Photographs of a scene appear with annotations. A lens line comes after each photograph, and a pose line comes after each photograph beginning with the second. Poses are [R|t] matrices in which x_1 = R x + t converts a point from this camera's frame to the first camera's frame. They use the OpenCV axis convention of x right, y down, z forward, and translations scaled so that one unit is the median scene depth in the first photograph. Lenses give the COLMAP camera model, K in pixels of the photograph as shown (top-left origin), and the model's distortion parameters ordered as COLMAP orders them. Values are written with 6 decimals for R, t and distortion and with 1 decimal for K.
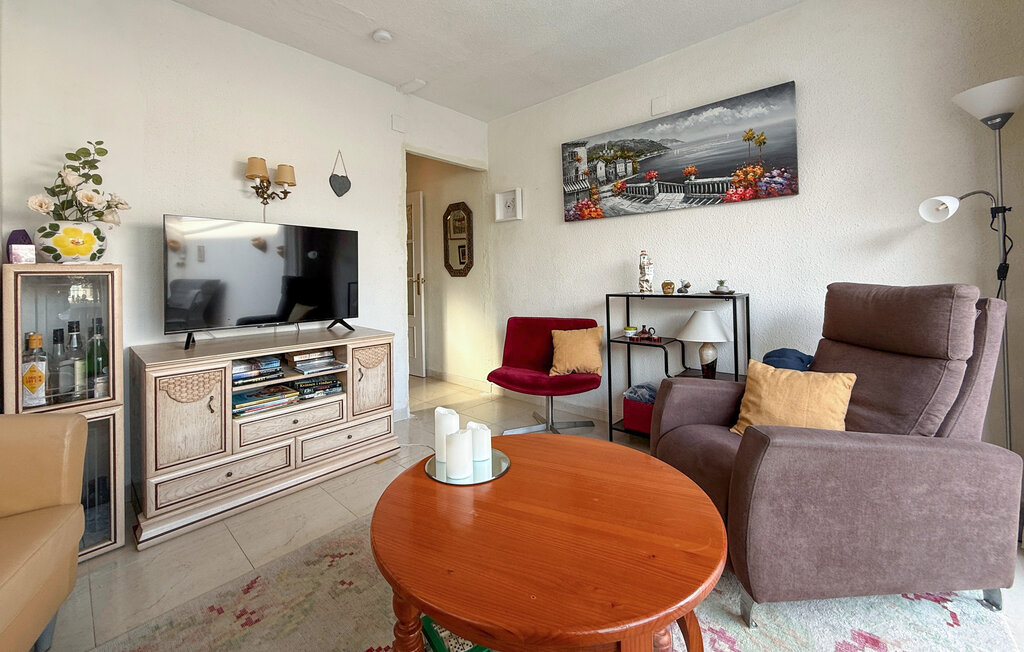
lens RADIAL K [[413.0, 0, 521.4], [0, 413.0, 315.1], [0, 0, 1]] dist [-0.026143, 0.000039]
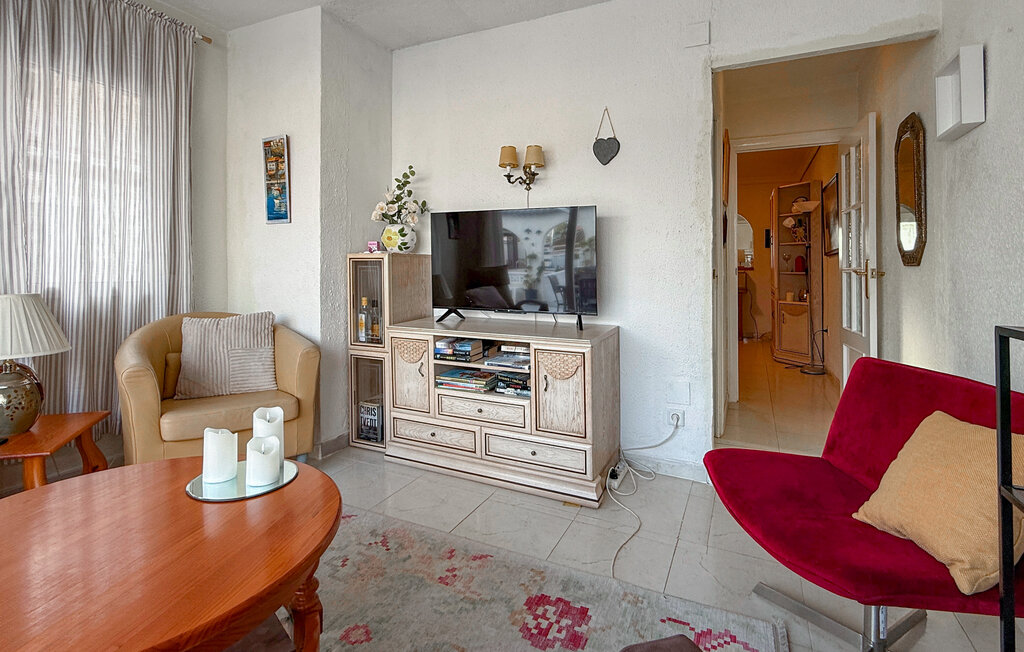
lens RADIAL K [[494.6, 0, 497.9], [0, 494.6, 292.6], [0, 0, 1]] dist [0.001936, -0.001071]
pose [[0.228775, 0.061208, -0.971553, 0.587618], [-0.096043, 0.994571, 0.040042, -0.071730], [0.968730, 0.084151, 0.233412, 0.737593]]
